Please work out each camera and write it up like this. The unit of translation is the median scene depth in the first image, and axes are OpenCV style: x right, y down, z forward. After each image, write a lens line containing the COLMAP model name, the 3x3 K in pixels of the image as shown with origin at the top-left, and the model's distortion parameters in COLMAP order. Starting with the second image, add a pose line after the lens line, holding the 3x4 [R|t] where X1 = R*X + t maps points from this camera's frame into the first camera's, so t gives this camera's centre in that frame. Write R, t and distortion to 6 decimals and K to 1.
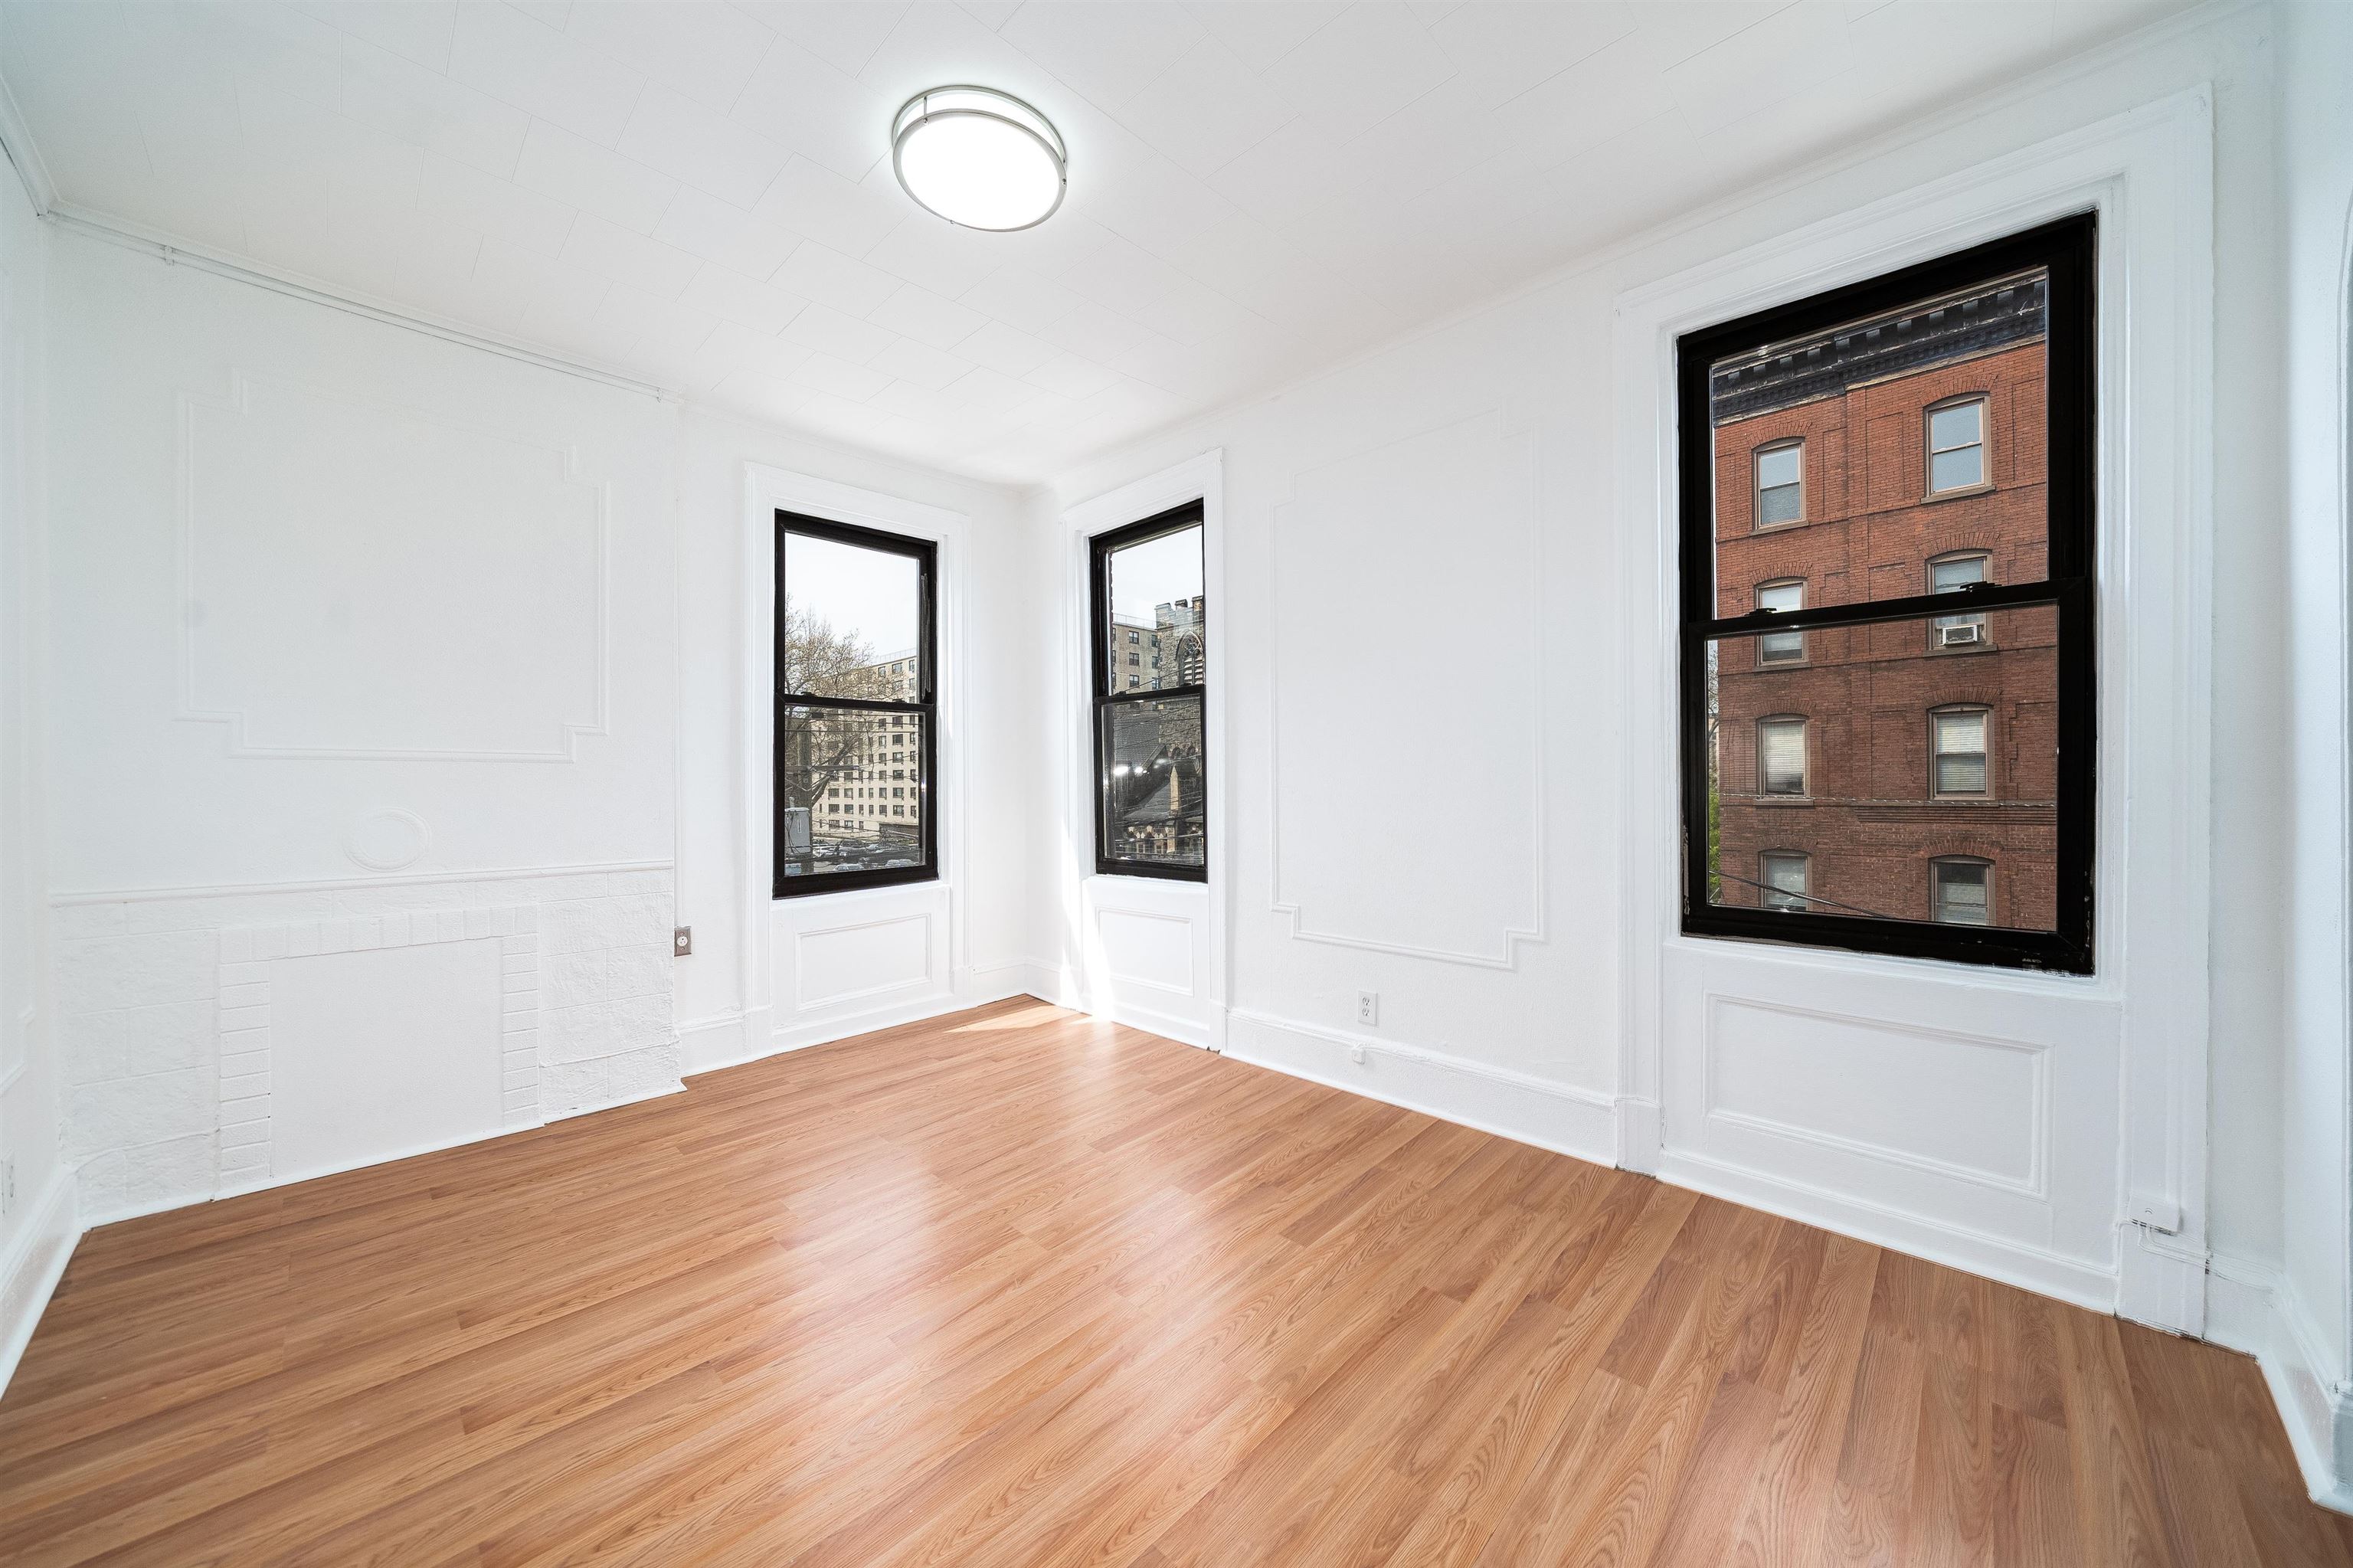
lens RADIAL K [[828.9, 0, 1155.8], [0, 828.9, 789.4], [0, 0, 1]] dist [-0.006212, 0.000033]
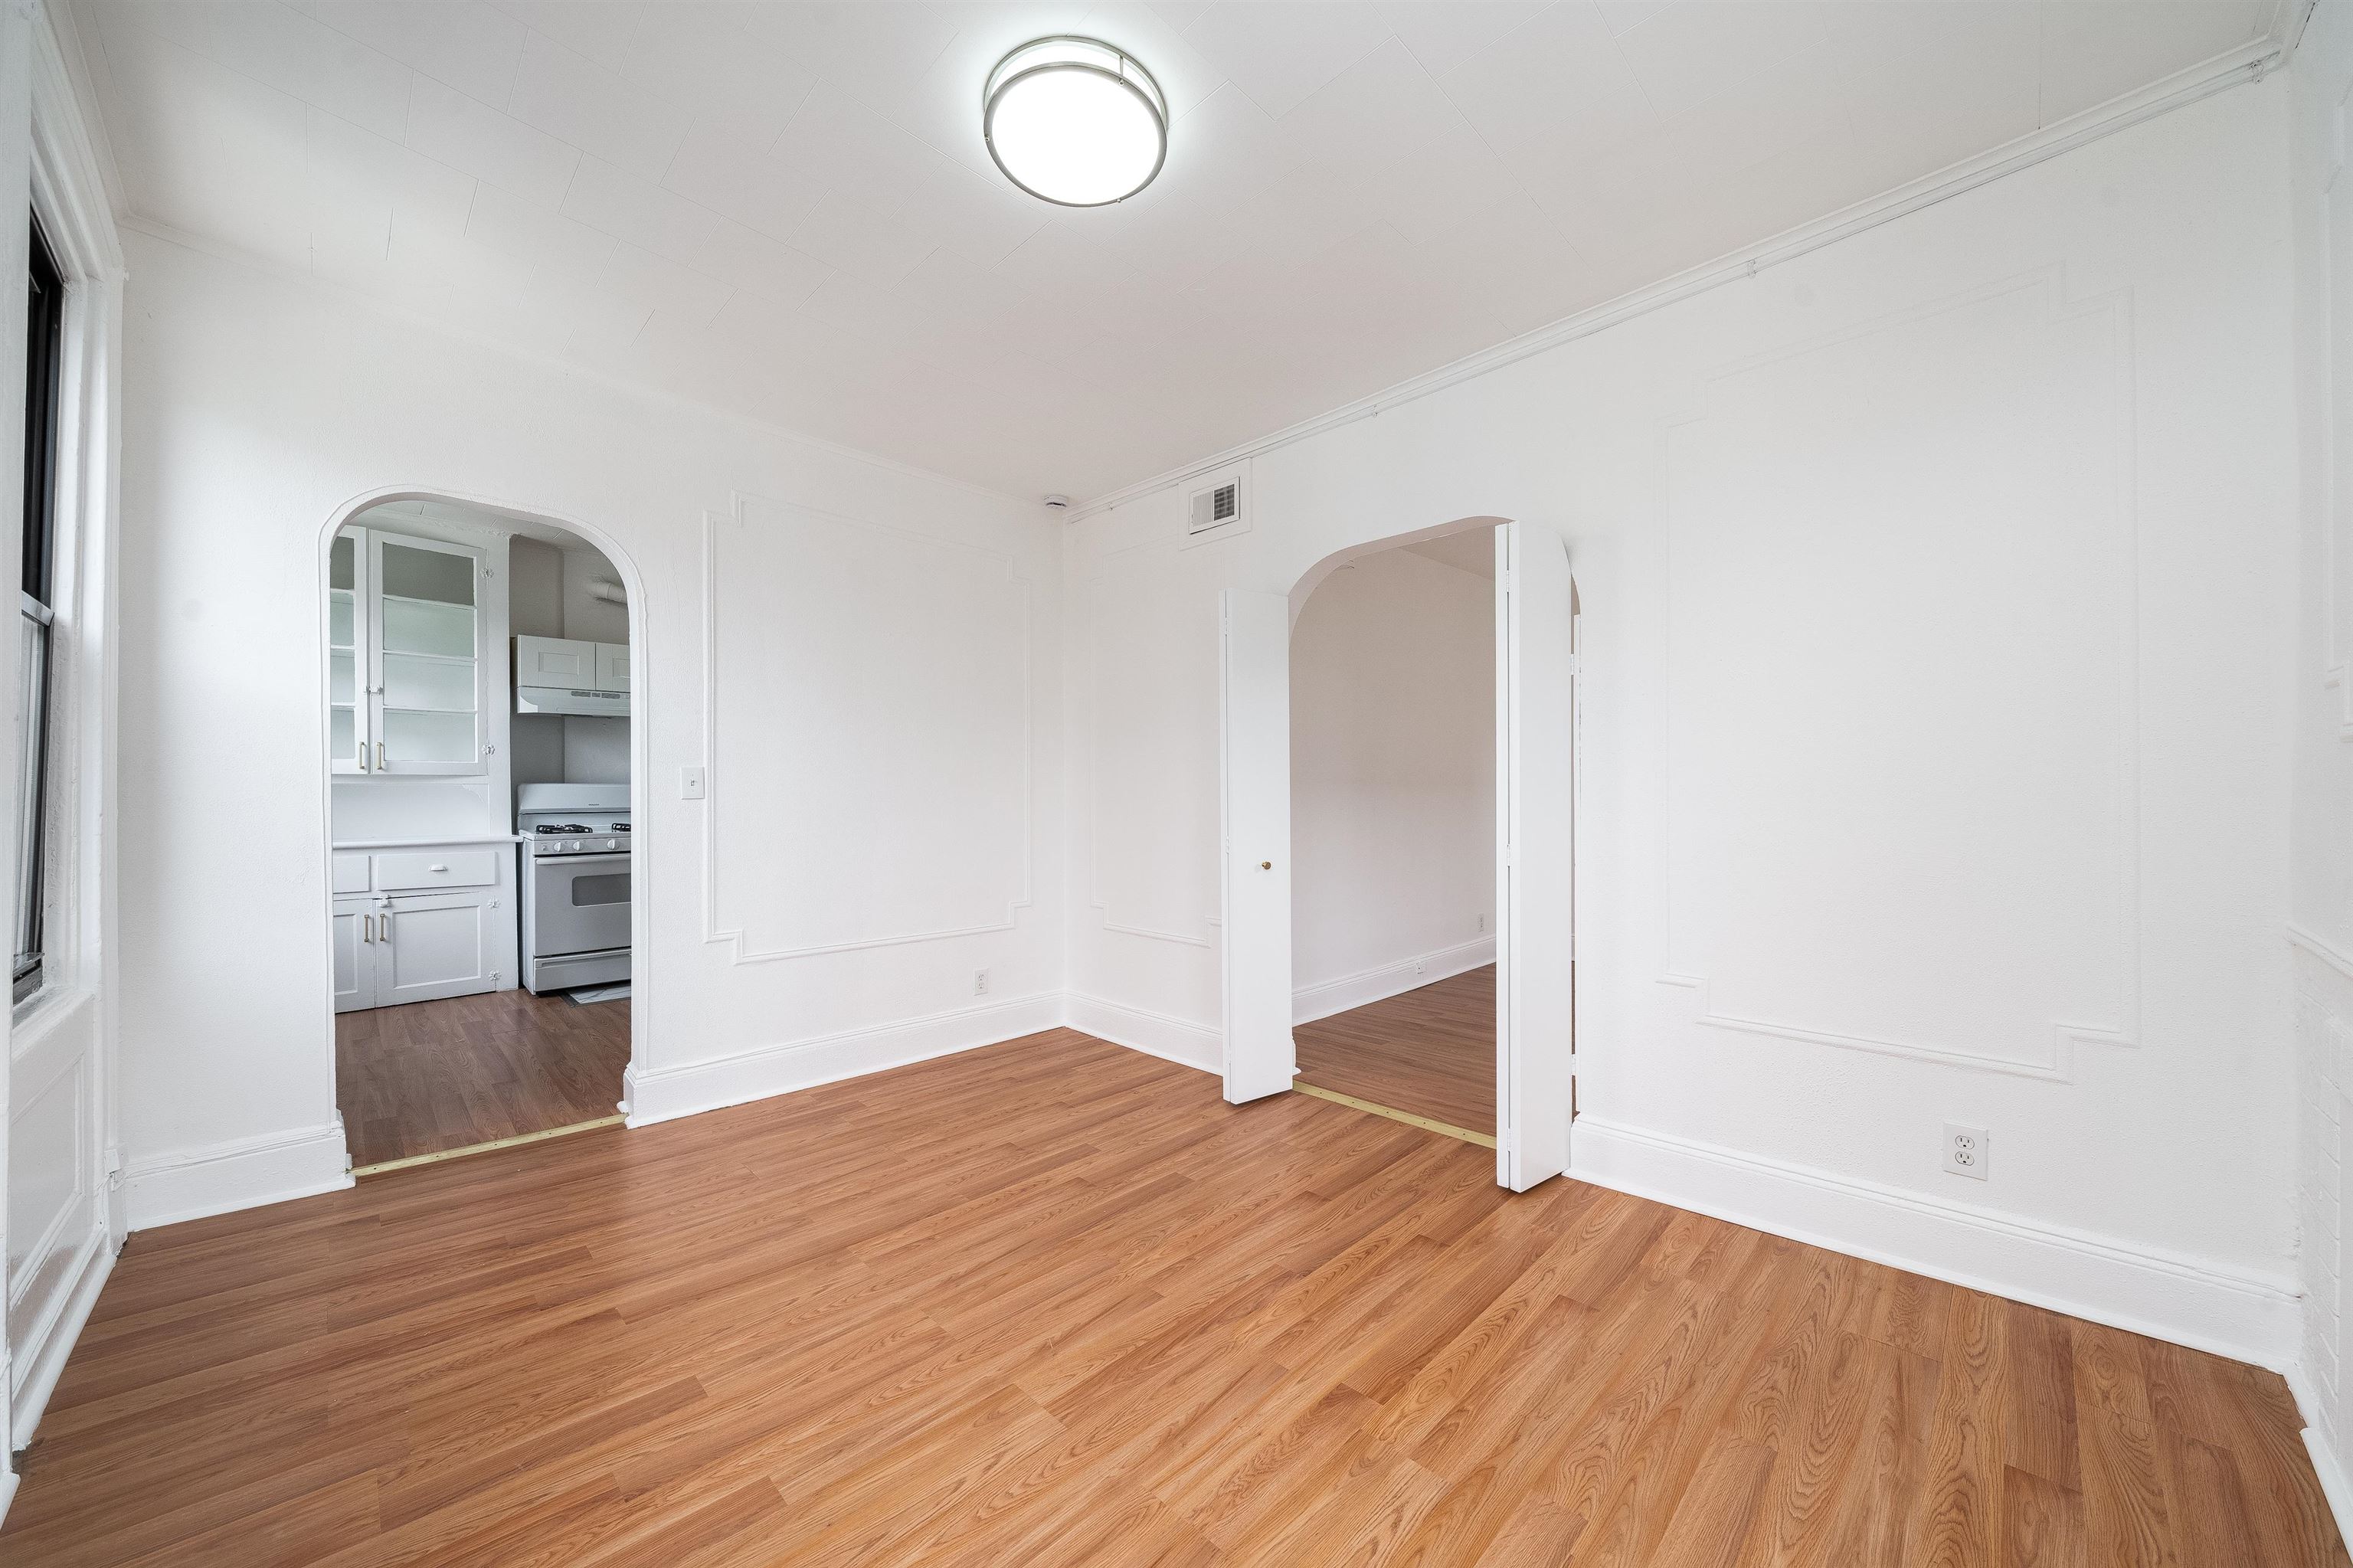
lens RADIAL K [[851.8, 0, 1153.4], [0, 851.8, 793.9], [0, 0, 1]] dist [-0.003452, -0.000065]
pose [[-0.999812, 0.009506, 0.016928, -0.194470], [0.009692, 0.999893, 0.010986, -0.012597], [-0.016822, 0.011148, -0.999796, 1.236469]]
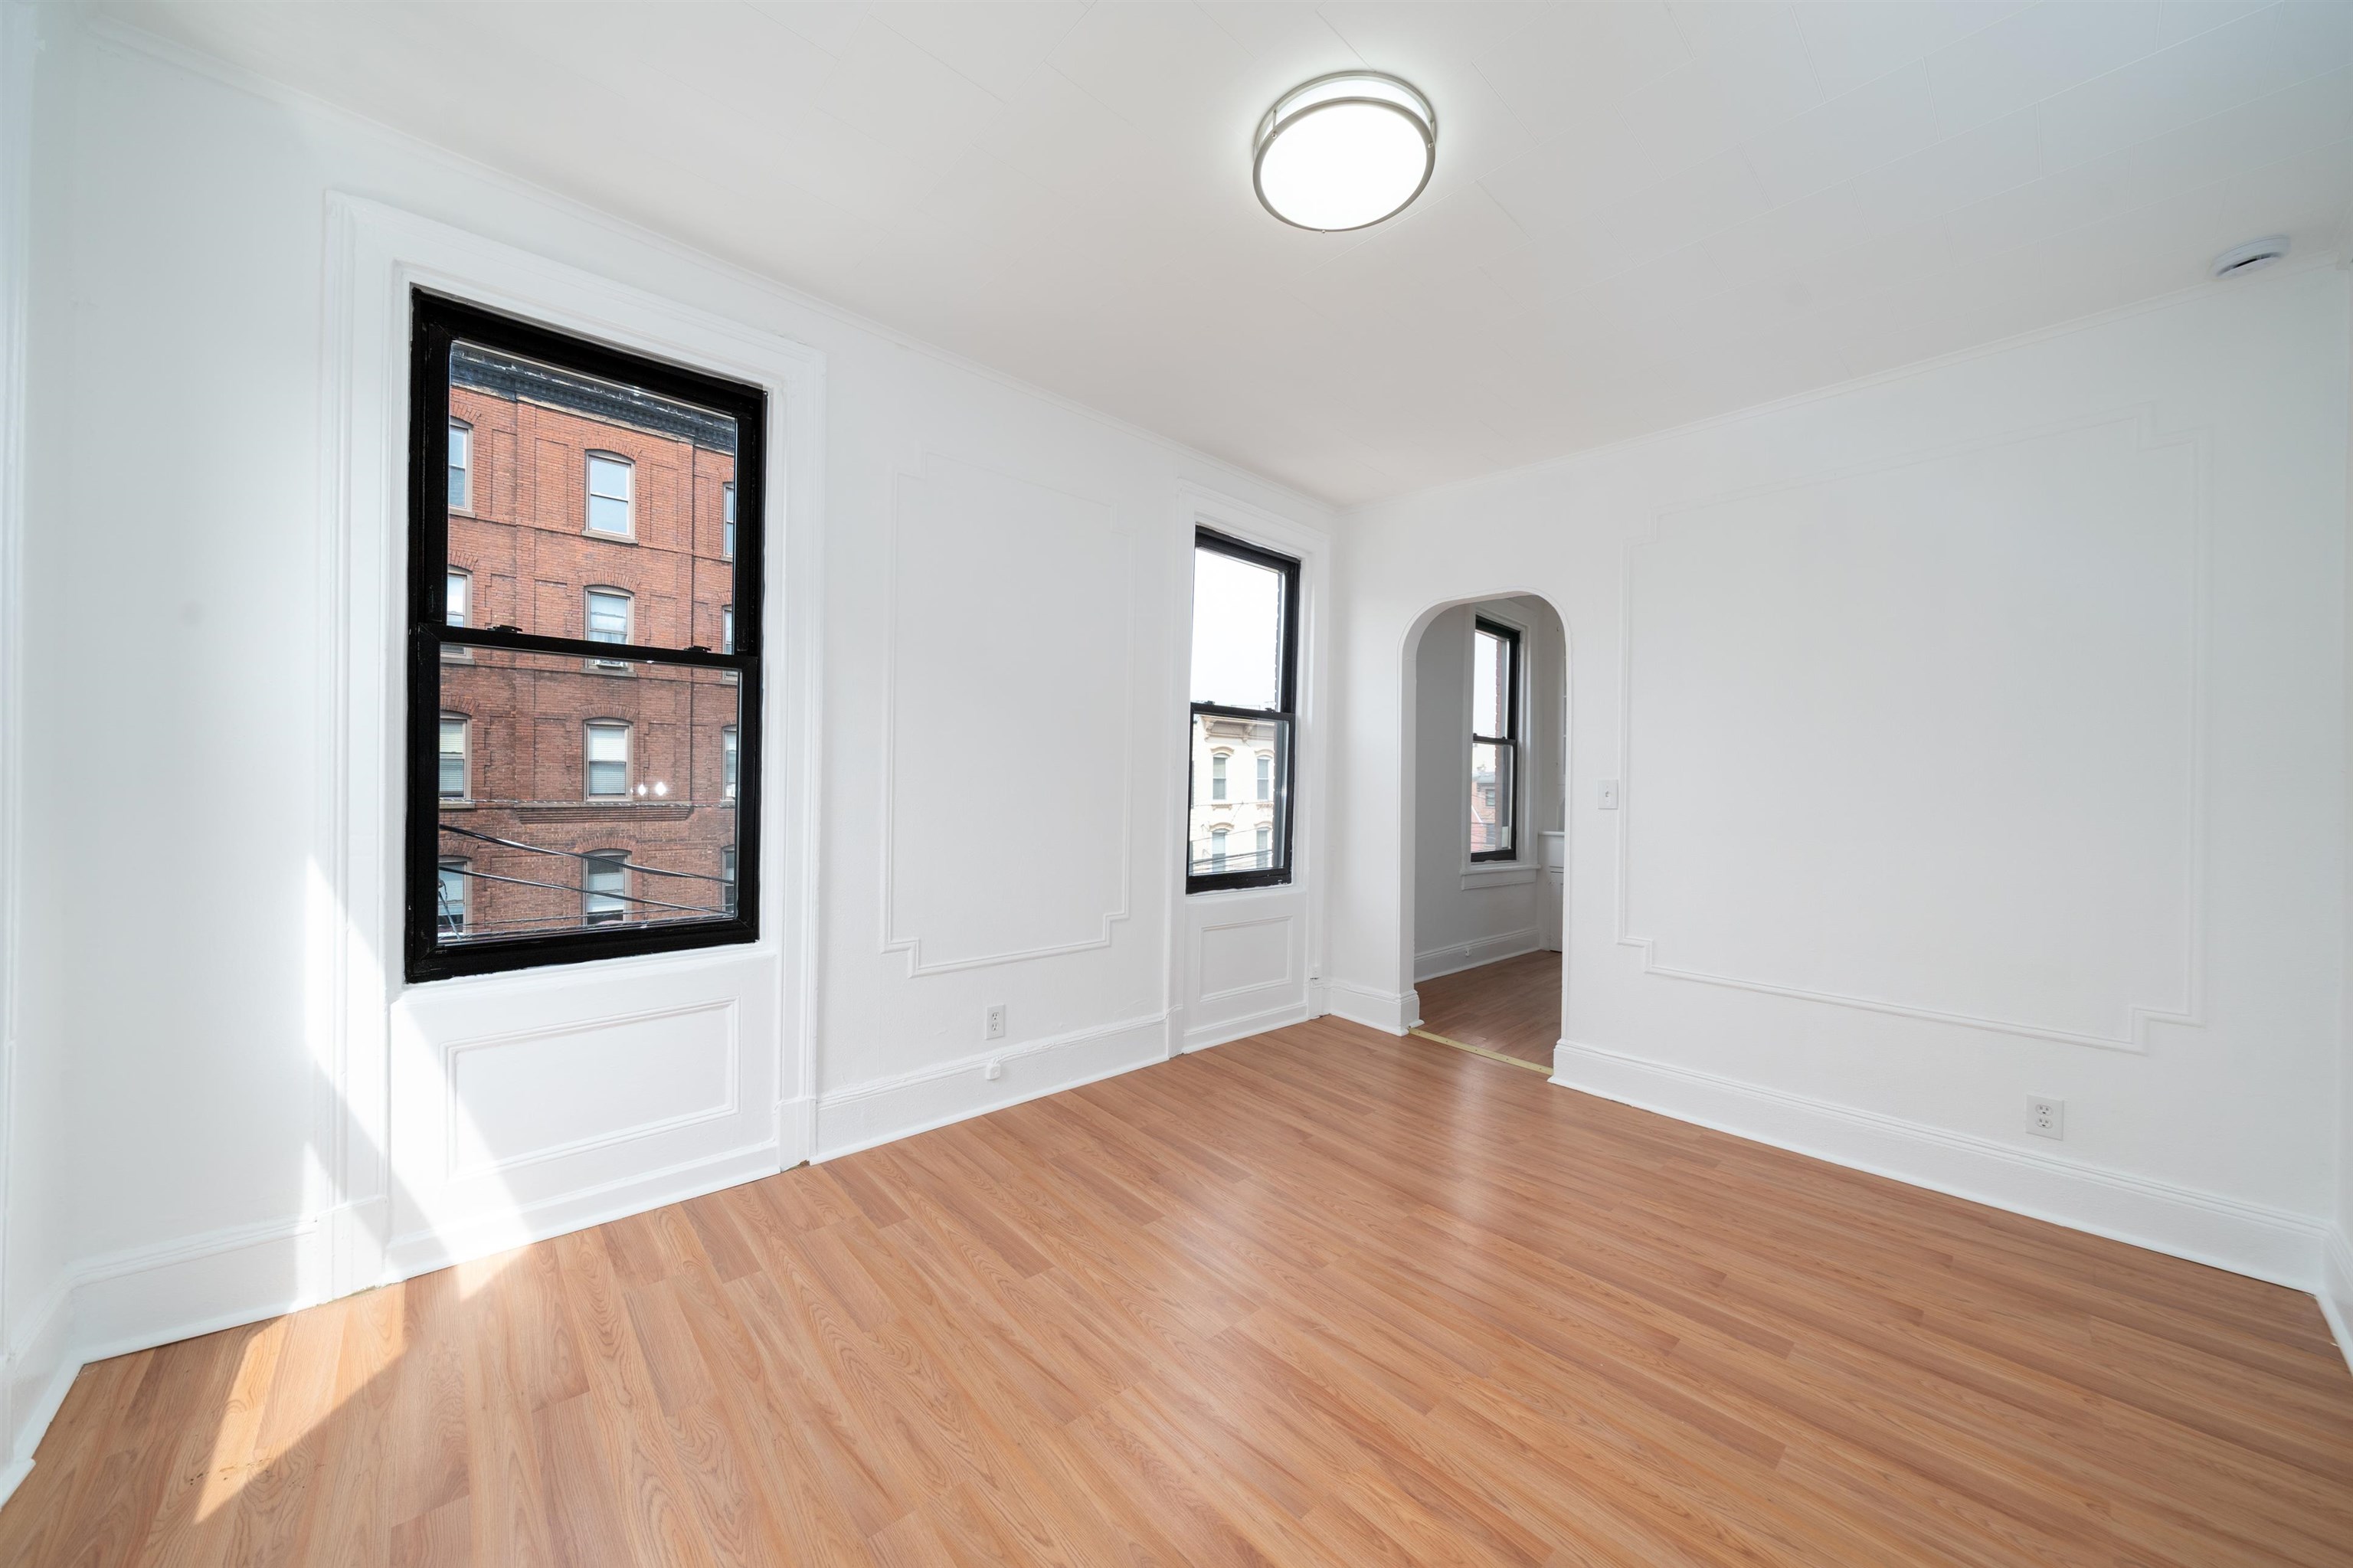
lens RADIAL K [[817.8, 0, 1192.6], [0, 817.8, 783.8], [0, 0, 1]] dist [-0.003274, -0.000300]
pose [[0.038499, 0.011283, 0.999195, -0.726591], [-0.005204, 0.999925, -0.011091, -0.017269], [-0.999245, -0.004773, 0.038555, 0.712508]]
